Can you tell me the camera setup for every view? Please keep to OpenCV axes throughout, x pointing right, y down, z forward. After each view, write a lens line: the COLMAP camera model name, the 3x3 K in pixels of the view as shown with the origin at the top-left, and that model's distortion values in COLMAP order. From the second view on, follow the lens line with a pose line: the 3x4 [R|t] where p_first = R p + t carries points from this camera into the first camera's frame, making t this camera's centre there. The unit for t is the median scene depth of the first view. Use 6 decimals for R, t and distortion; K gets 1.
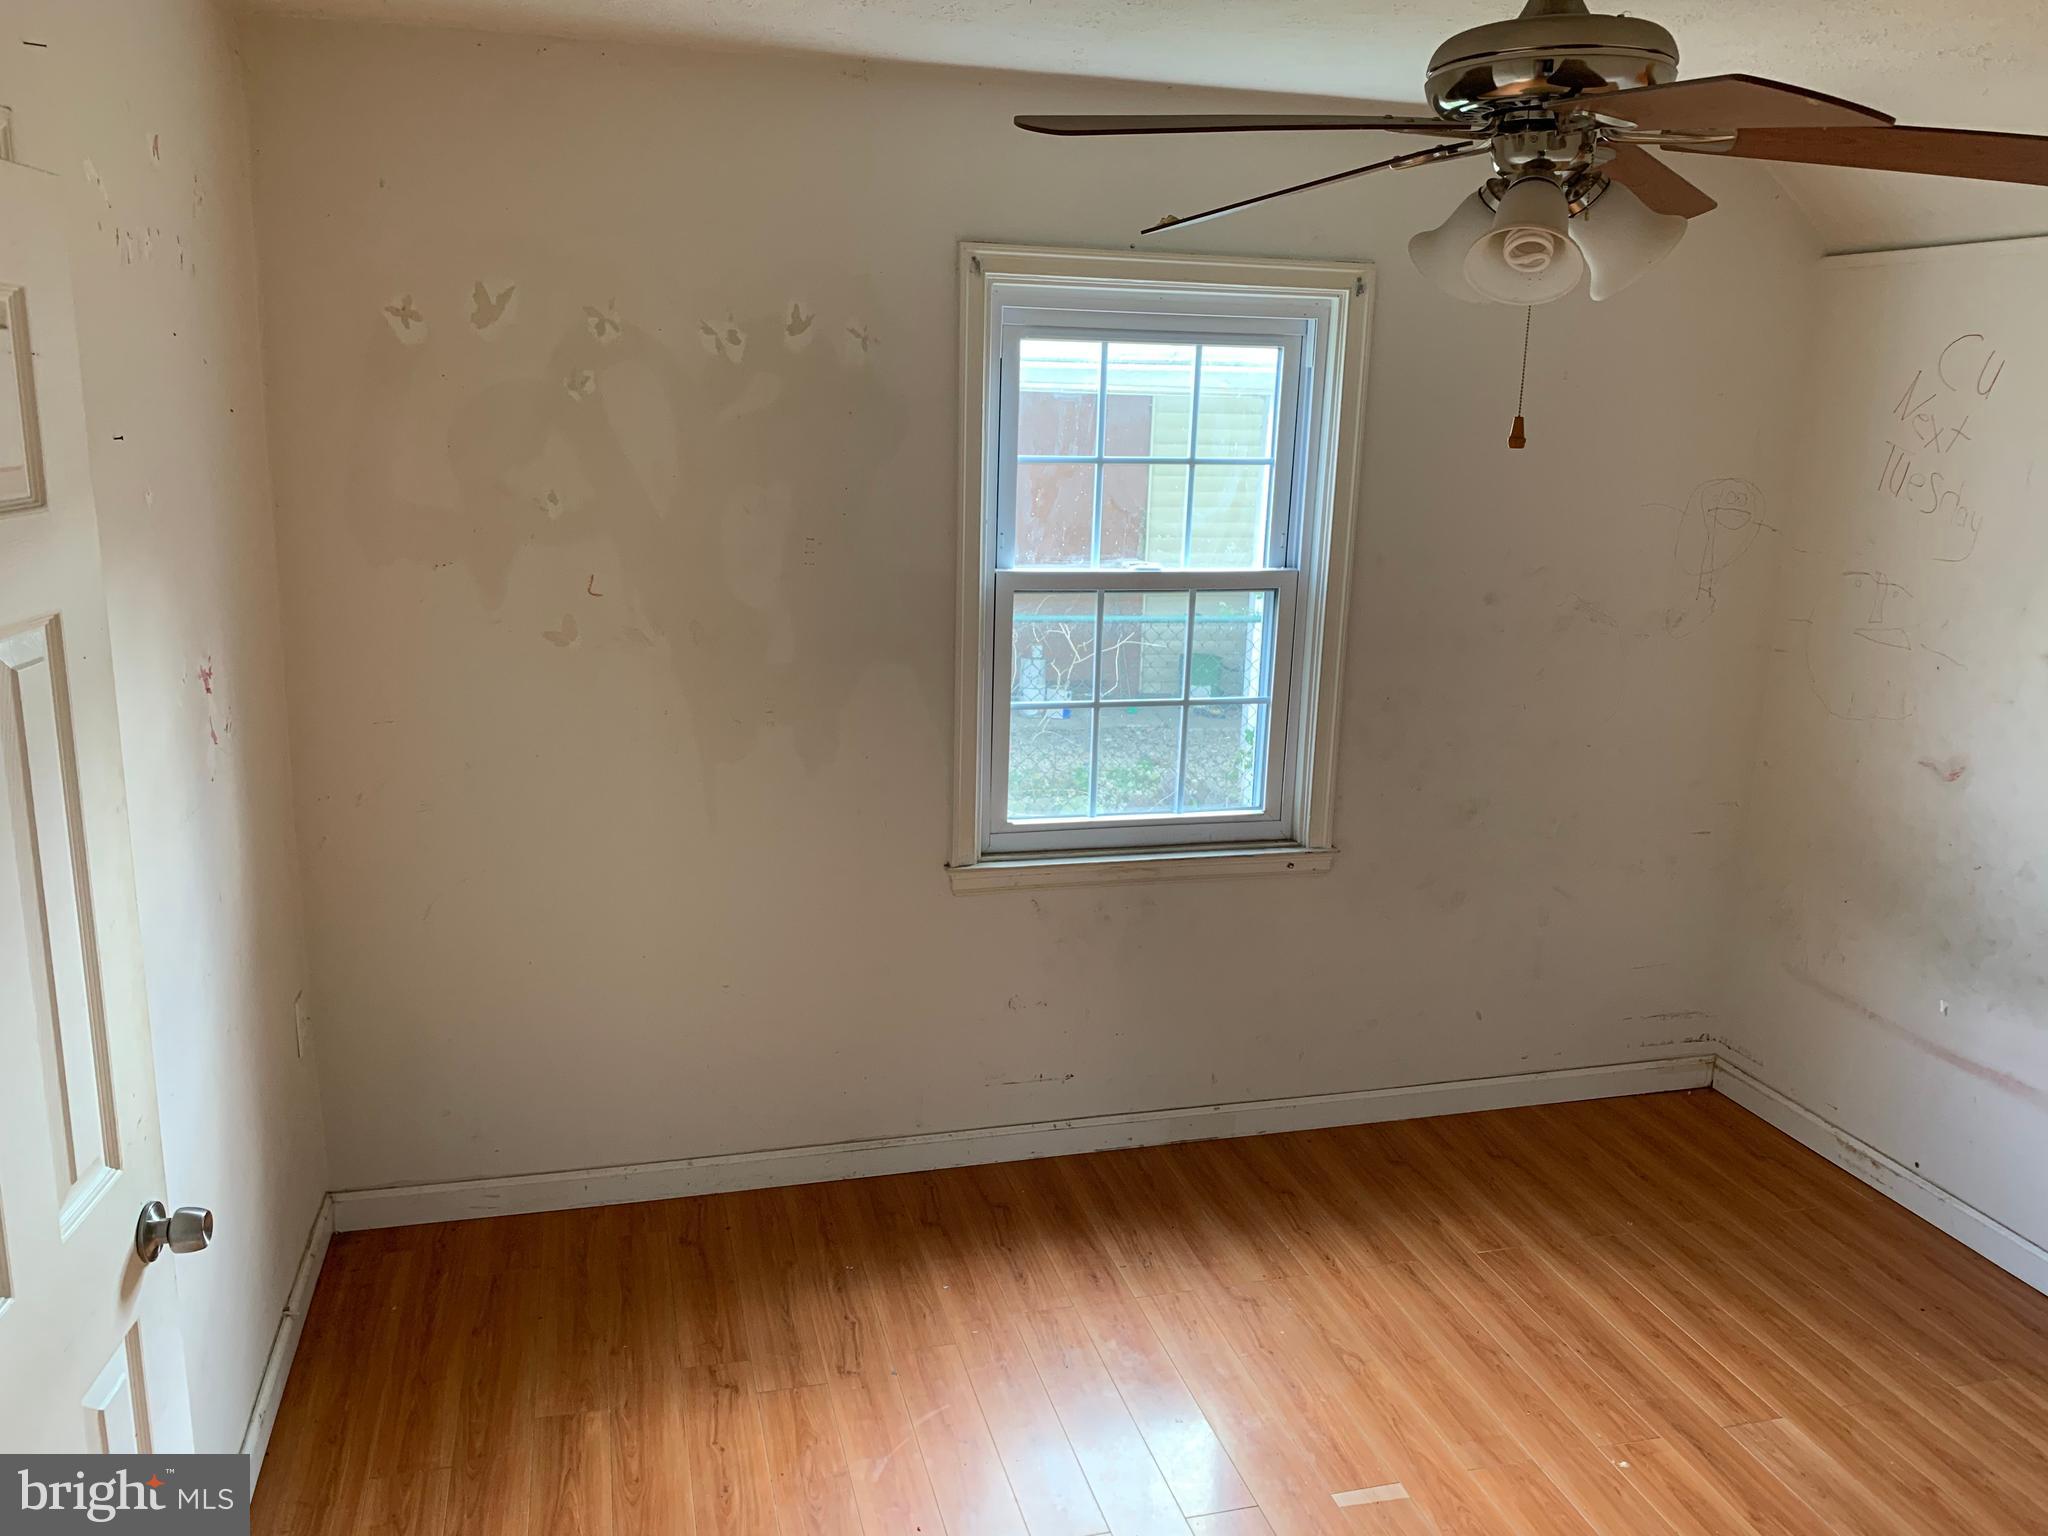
lens RADIAL K [[1588.9, 0, 1011.5], [0, 1588.9, 760.9], [0, 0, 1]] dist [0.046698, -0.035219]
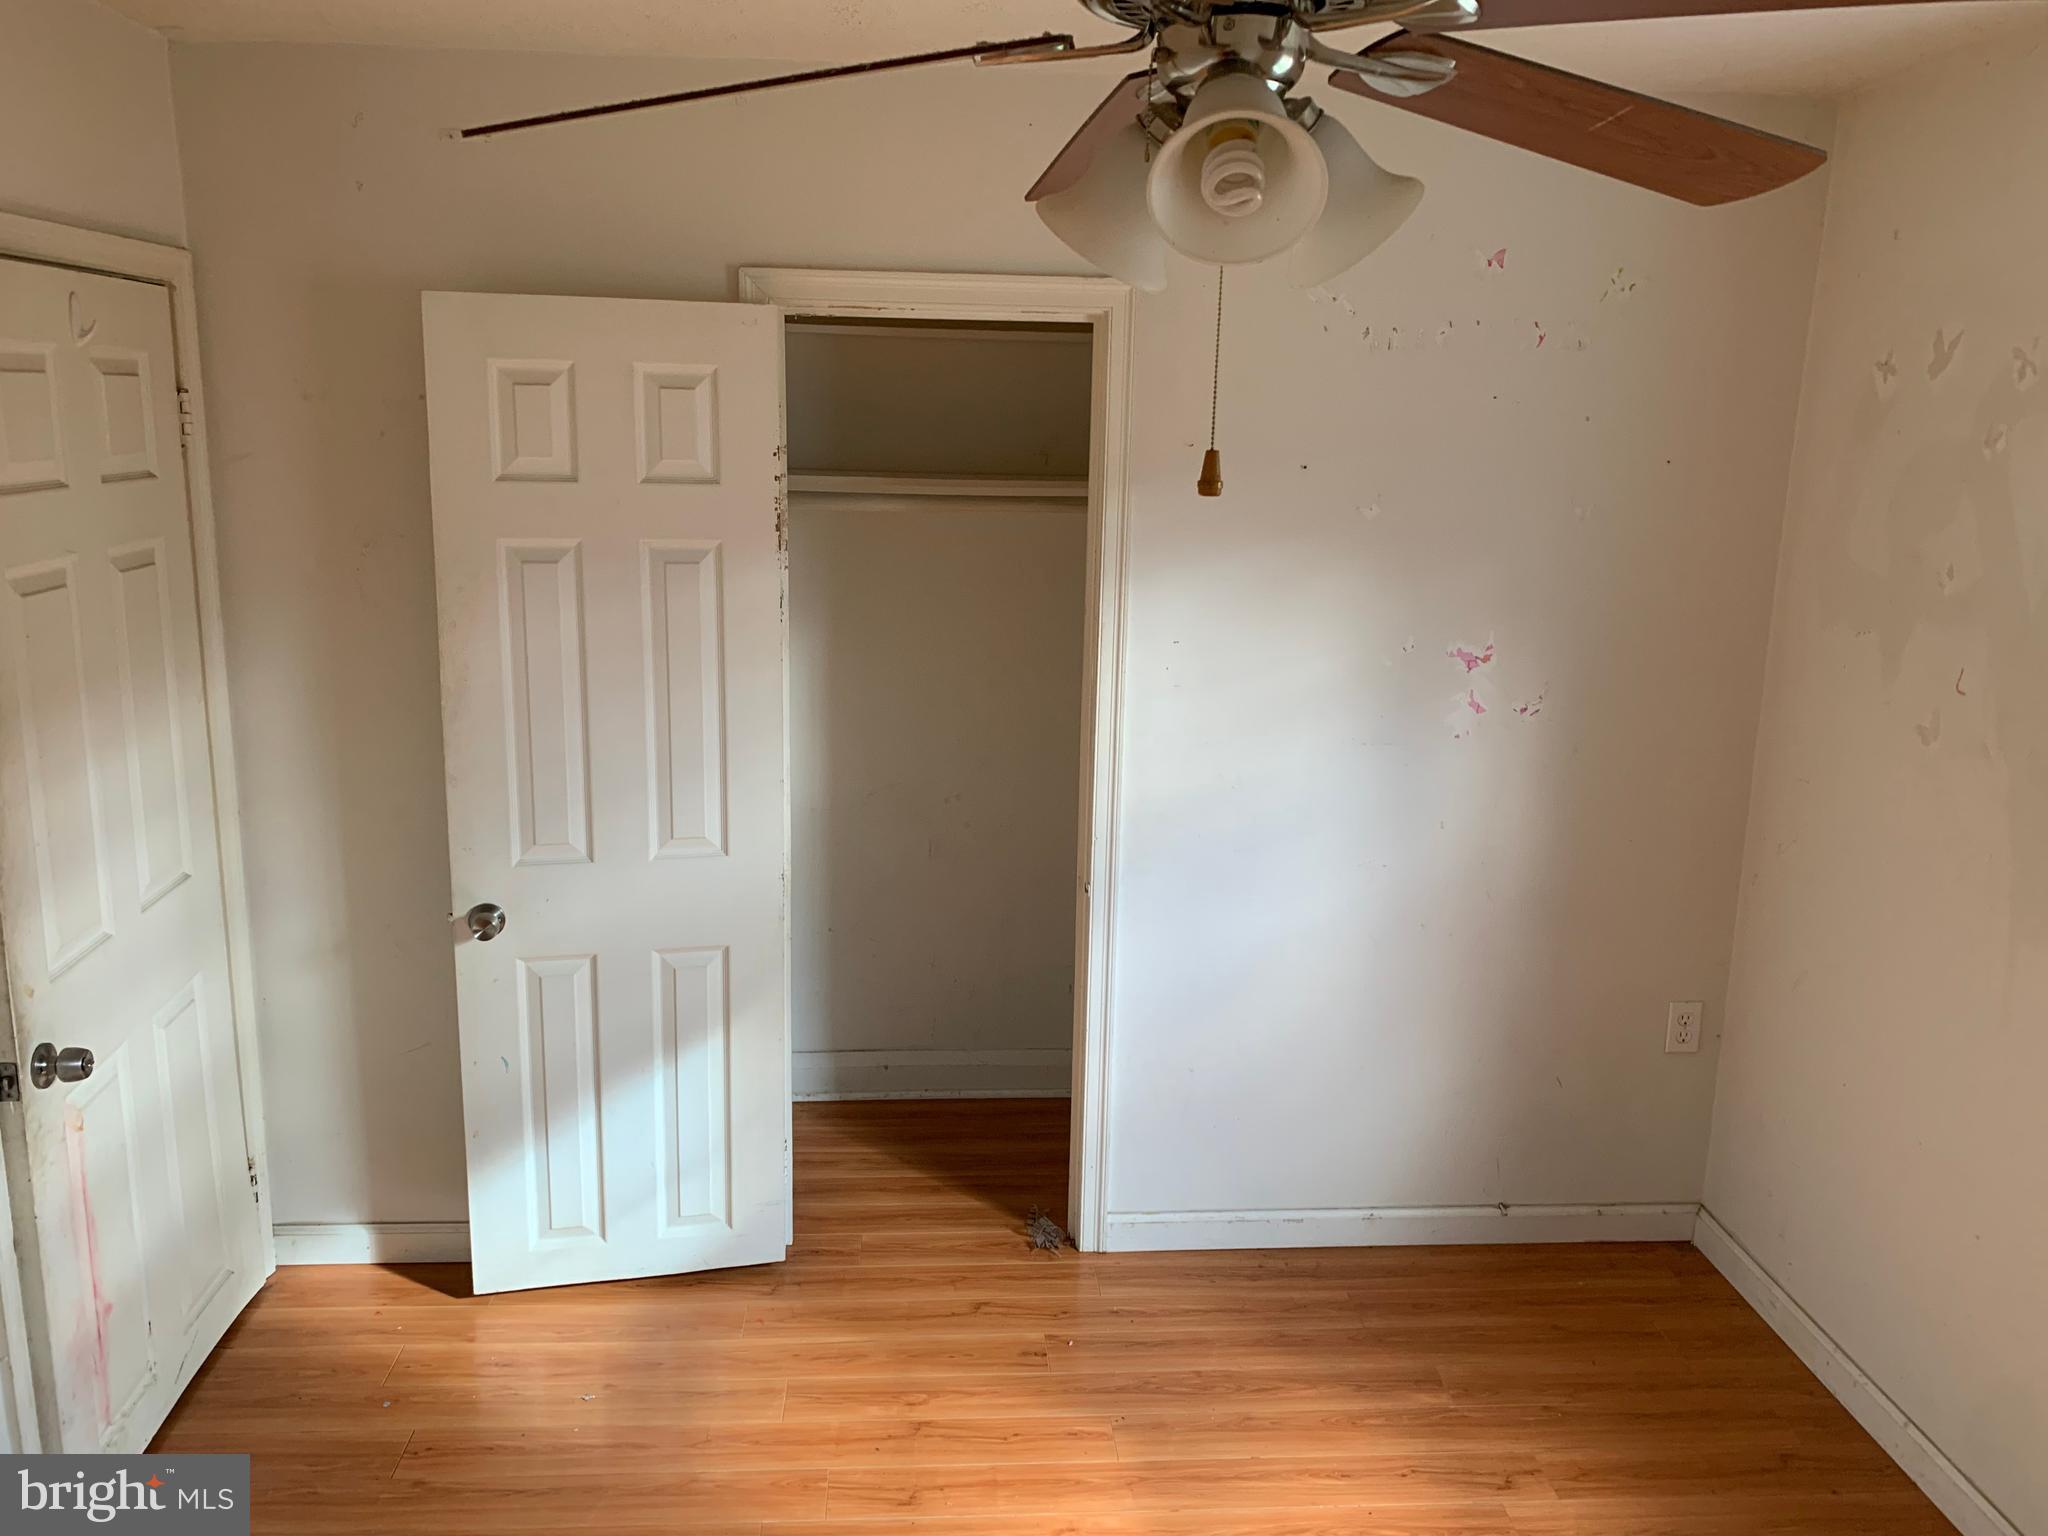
lens RADIAL K [[1588.9, 0, 1011.5], [0, 1588.9, 760.9], [0, 0, 1]] dist [0.046698, -0.035219]
pose [[-0.179185, 0.191293, -0.965039, 0.677715], [-0.254276, 0.938580, 0.233261, -0.148689], [0.950388, 0.287183, -0.119538, 0.678832]]
